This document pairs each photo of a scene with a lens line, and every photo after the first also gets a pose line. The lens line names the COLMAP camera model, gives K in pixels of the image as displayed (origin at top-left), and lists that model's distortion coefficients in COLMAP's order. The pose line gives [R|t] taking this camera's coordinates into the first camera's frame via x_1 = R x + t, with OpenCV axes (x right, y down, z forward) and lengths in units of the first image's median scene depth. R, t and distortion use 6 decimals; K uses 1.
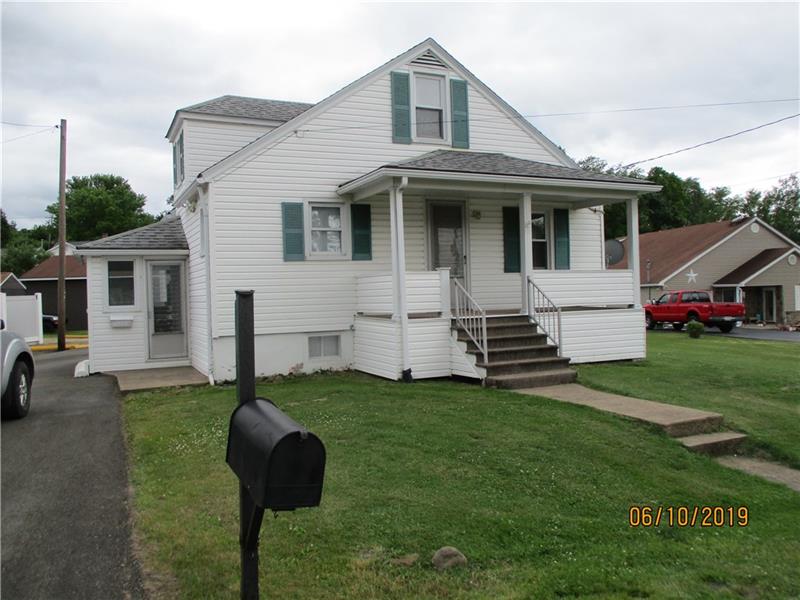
lens RADIAL K [[673.6, 0, 408.8], [0, 673.6, 301.8], [0, 0, 1]] dist [-0.029966, 0.010470]
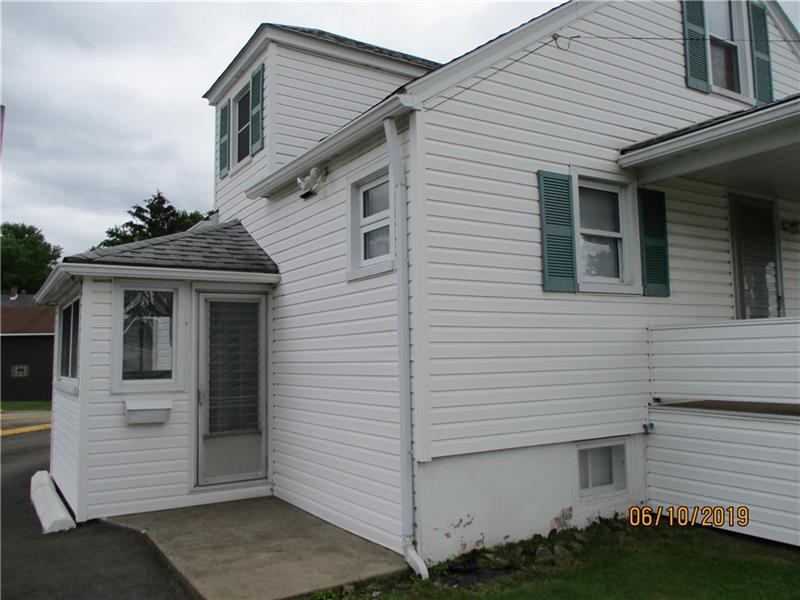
lens RADIAL K [[673.6, 0, 408.8], [0, 673.6, 301.8], [0, 0, 1]] dist [-0.029966, 0.010470]
pose [[0.992412, 0.021372, 0.121082, -0.309357], [-0.009477, 0.995144, -0.097974, -0.005010], [-0.122588, 0.096084, 0.987796, 0.496822]]
